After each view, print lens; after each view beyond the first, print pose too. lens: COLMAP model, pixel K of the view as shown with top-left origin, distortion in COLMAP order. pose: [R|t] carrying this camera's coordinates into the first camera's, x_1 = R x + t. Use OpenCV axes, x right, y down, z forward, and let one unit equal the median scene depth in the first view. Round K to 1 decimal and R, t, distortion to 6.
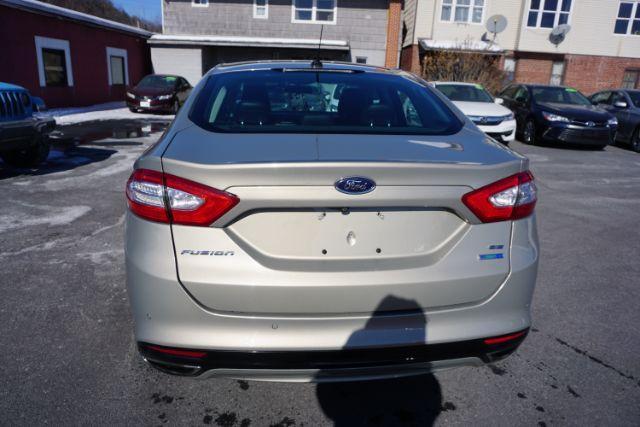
lens RADIAL K [[427.4, 0, 311.6], [0, 427.4, 210.6], [0, 0, 1]] dist [-0.053543, 0.028023]
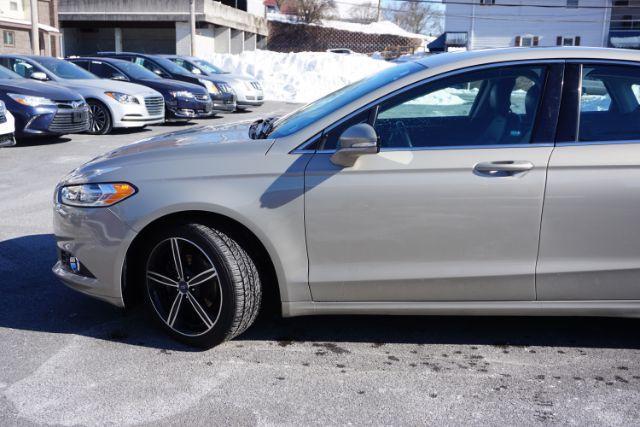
lens RADIAL K [[675.0, 0, 314.7], [0, 675.0, 209.4], [0, 0, 1]] dist [0.012903, 0.000000]
pose [[0.139267, -0.234895, 0.961992, -0.367442], [0.278607, 0.941512, 0.189560, -0.116274], [-0.950254, 0.241618, 0.196565, 0.341219]]
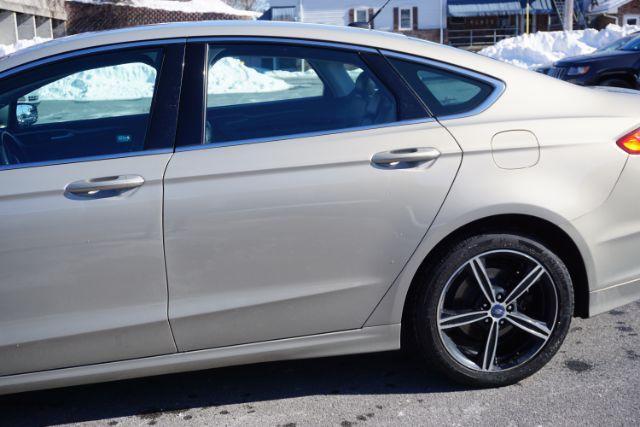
lens RADIAL K [[779.0, 0, 317.6], [0, 779.0, 215.6], [0, 0, 1]] dist [0.005538, 0.000000]
pose [[-0.078595, -0.239559, 0.967695, -0.326491], [0.320361, 0.913142, 0.252073, -0.089730], [-0.944029, 0.329824, 0.004977, 0.258364]]
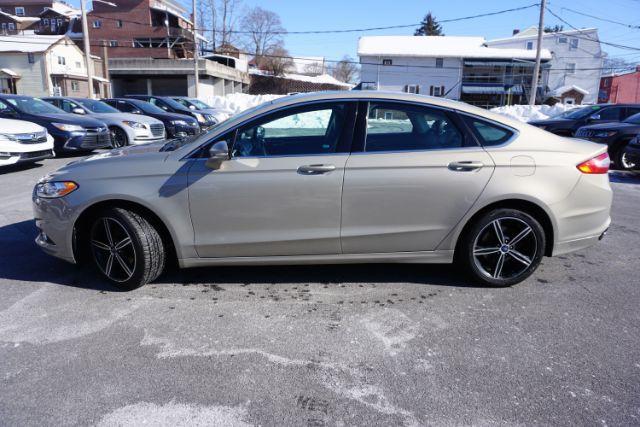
lens RADIAL K [[435.0, 0, 320.0], [0, 435.0, 210.9], [0, 0, 1]] dist [-0.062261, 0.037346]
pose [[0.061313, -0.268441, 0.961343, -0.357709], [0.275276, 0.930348, 0.242230, -0.099597], [-0.959408, 0.249782, 0.130938, 0.286910]]
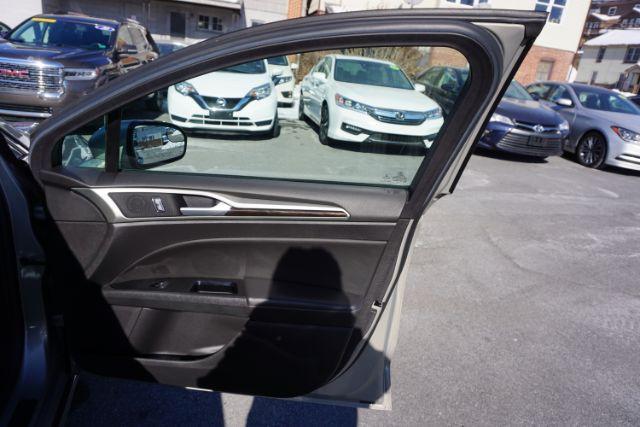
lens RADIAL K [[442.2, 0, 320.5], [0, 442.2, 215.1], [0, 0, 1]] dist [-0.033829, 0.018257]
pose [[0.974543, 0.001303, 0.224196, 0.101748], [-0.014312, 0.998305, 0.056409, -0.076770], [-0.223743, -0.058182, 0.972910, 0.272122]]
